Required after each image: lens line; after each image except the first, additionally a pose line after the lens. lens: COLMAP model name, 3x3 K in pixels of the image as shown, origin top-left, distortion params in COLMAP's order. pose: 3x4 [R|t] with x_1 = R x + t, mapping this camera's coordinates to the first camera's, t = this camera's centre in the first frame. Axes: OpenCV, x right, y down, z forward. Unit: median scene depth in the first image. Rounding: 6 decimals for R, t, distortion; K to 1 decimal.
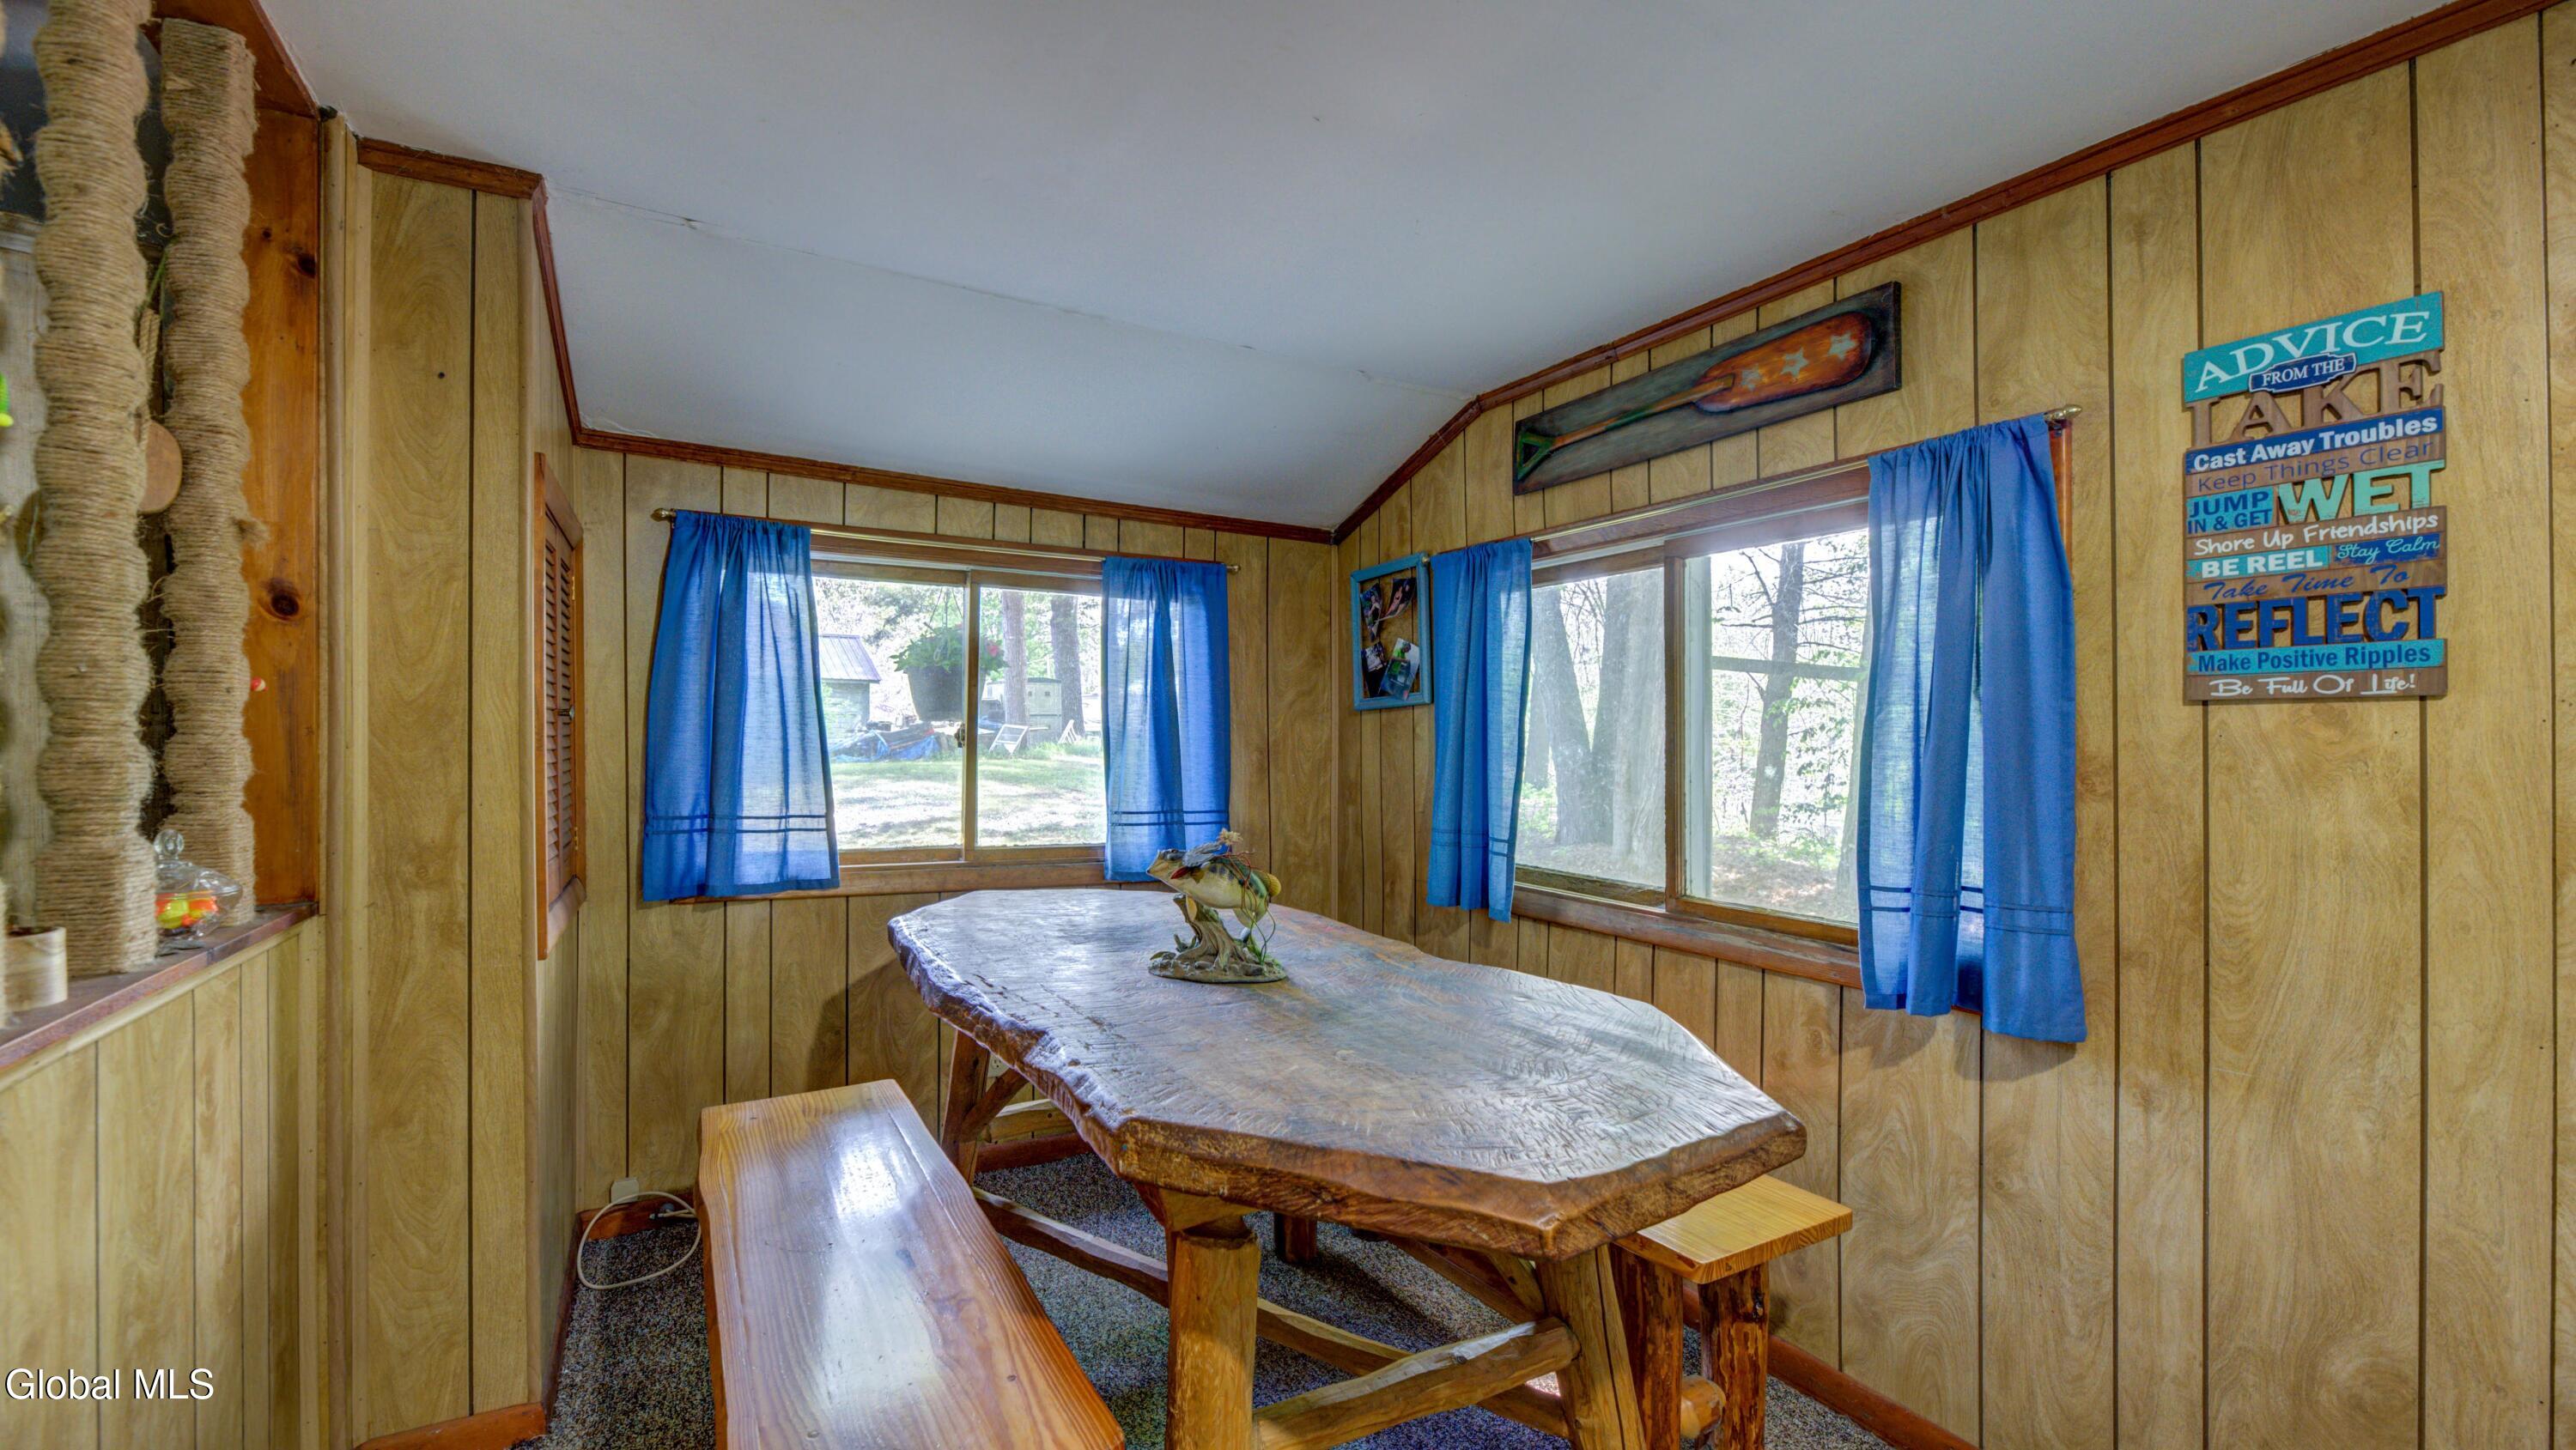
lens RADIAL K [[997.8, 0, 1141.6], [0, 997.8, 728.1], [0, 0, 1]] dist [-0.001444, -0.000295]
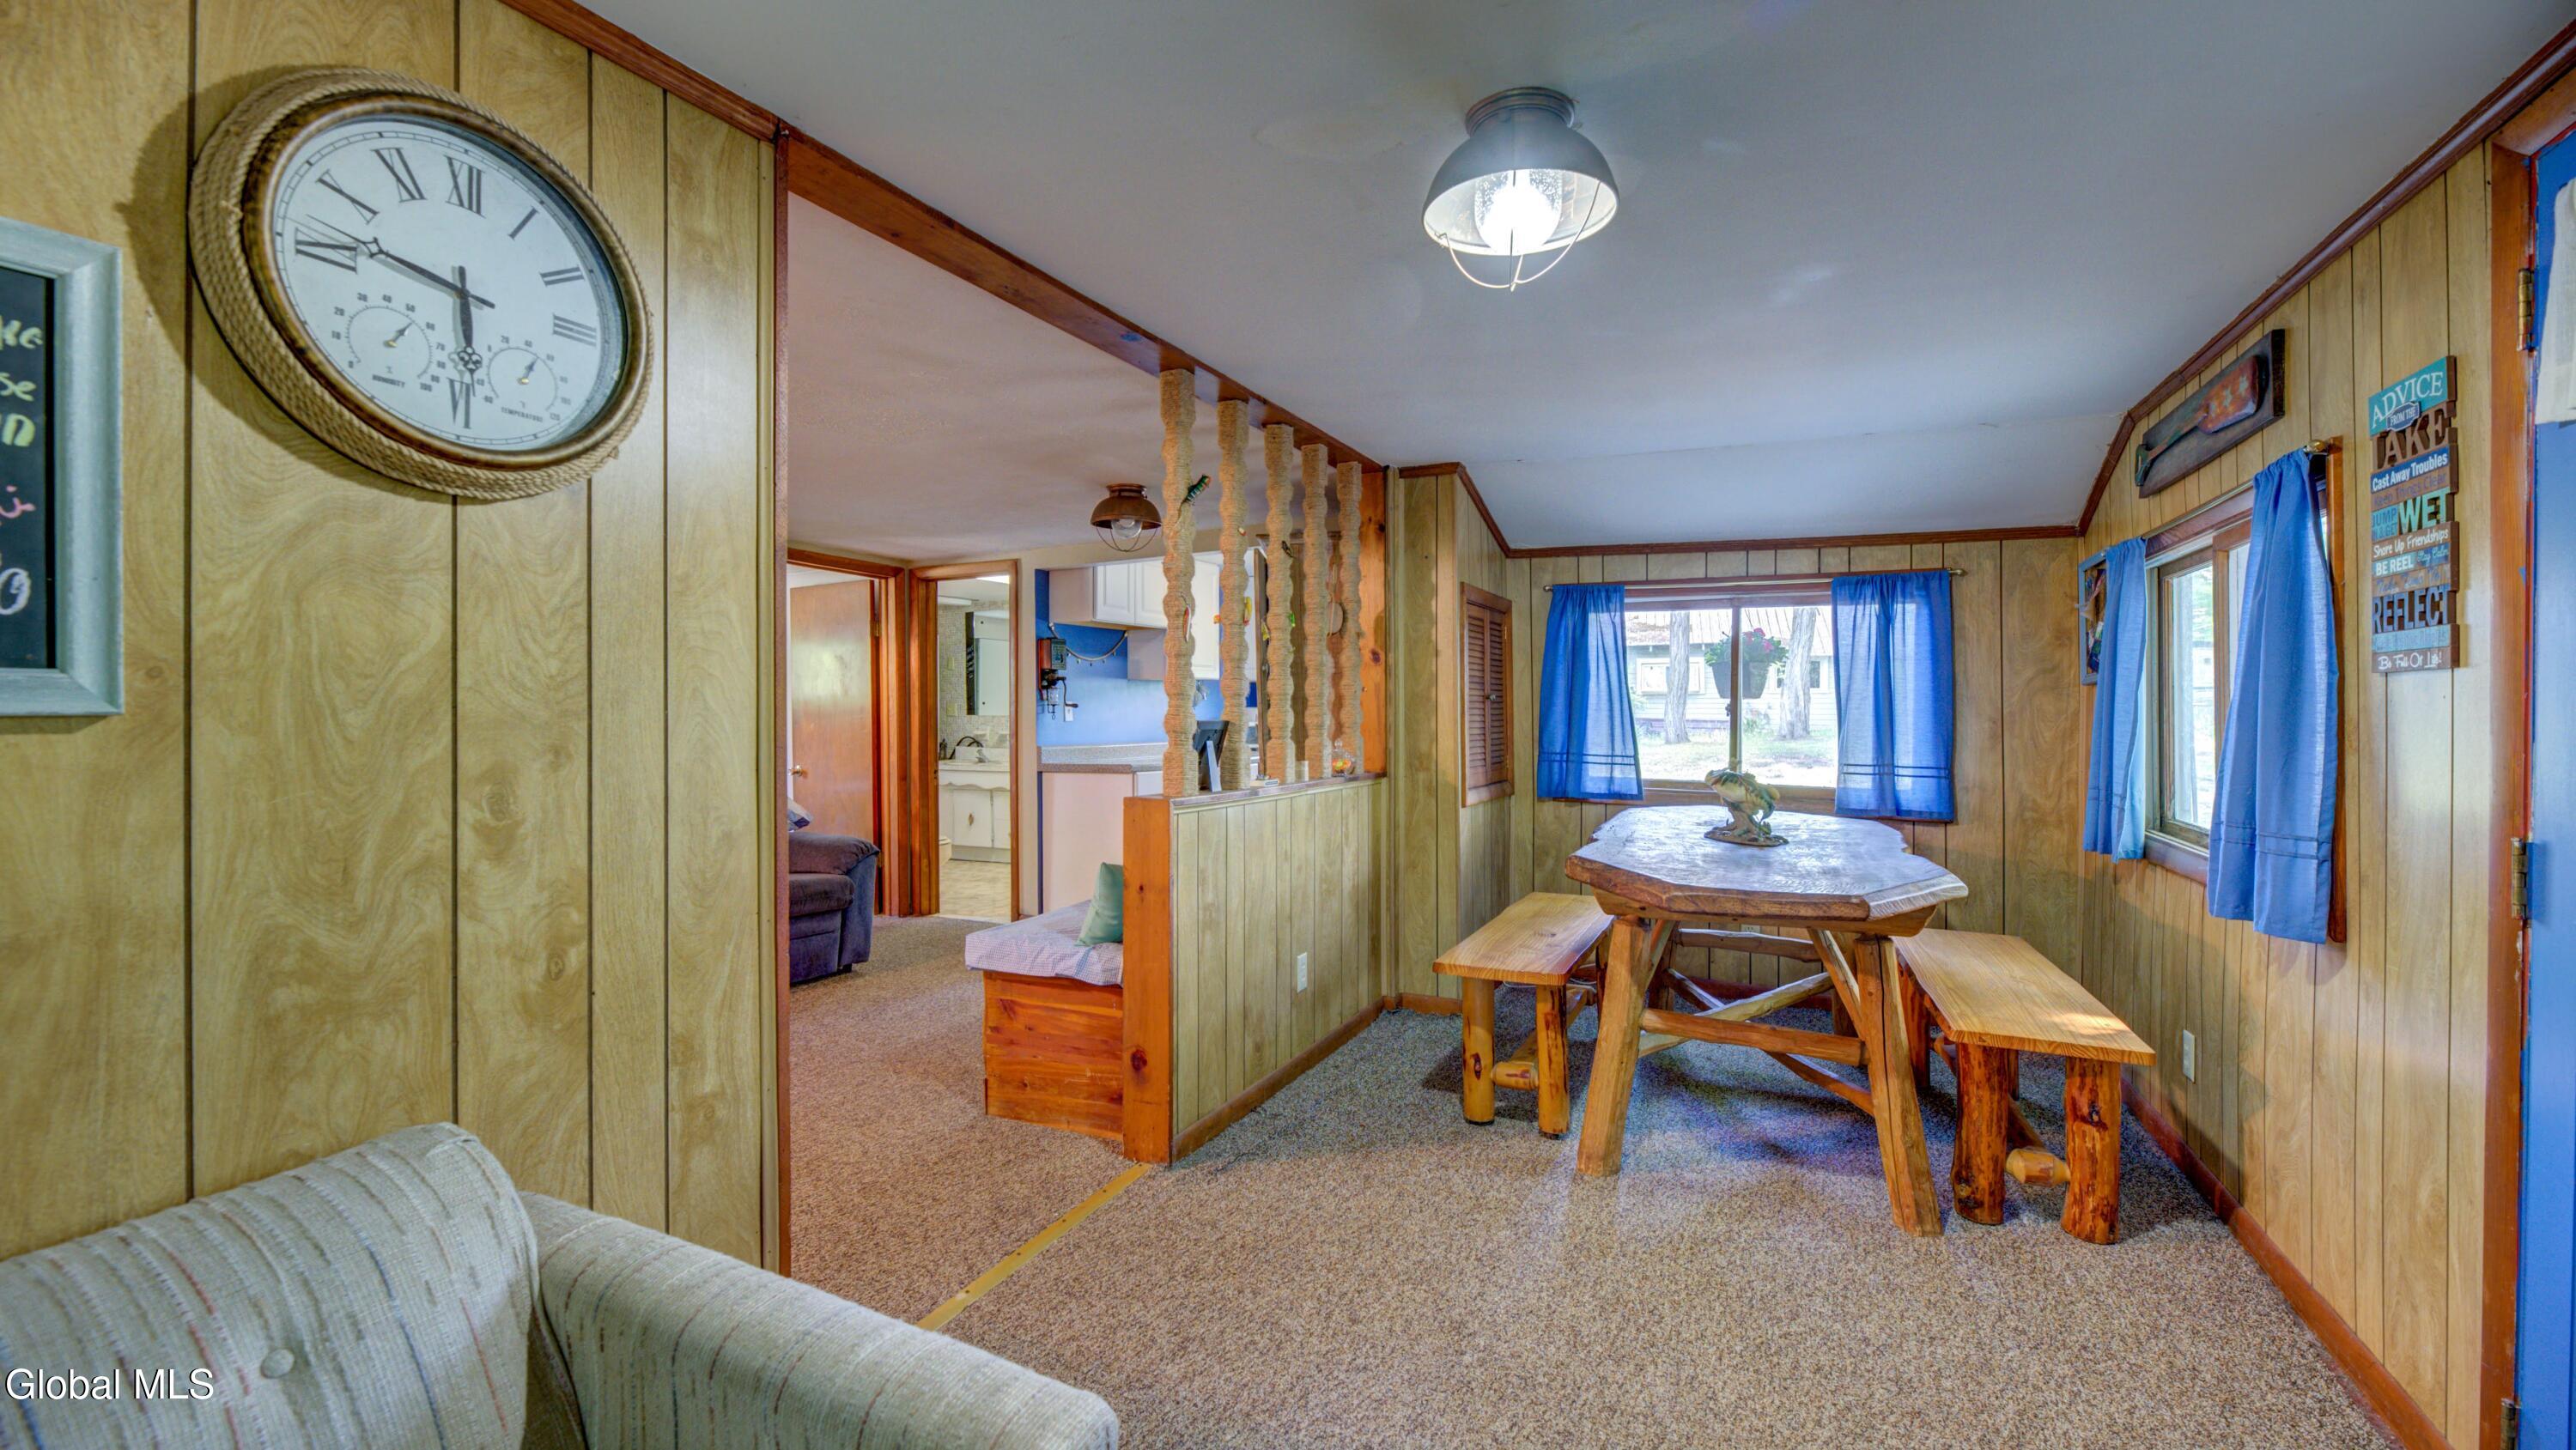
lens RADIAL K [[1031.4, 0, 1288.0], [0, 1031.4, 725.0], [0, 0, 1]] dist [0.000914, 0.000037]
pose [[0.596841, 0.009723, -0.802300, 0.739530], [0.004146, 0.999876, 0.015201, 0.006736], [0.802348, -0.012399, 0.596727, -0.507159]]
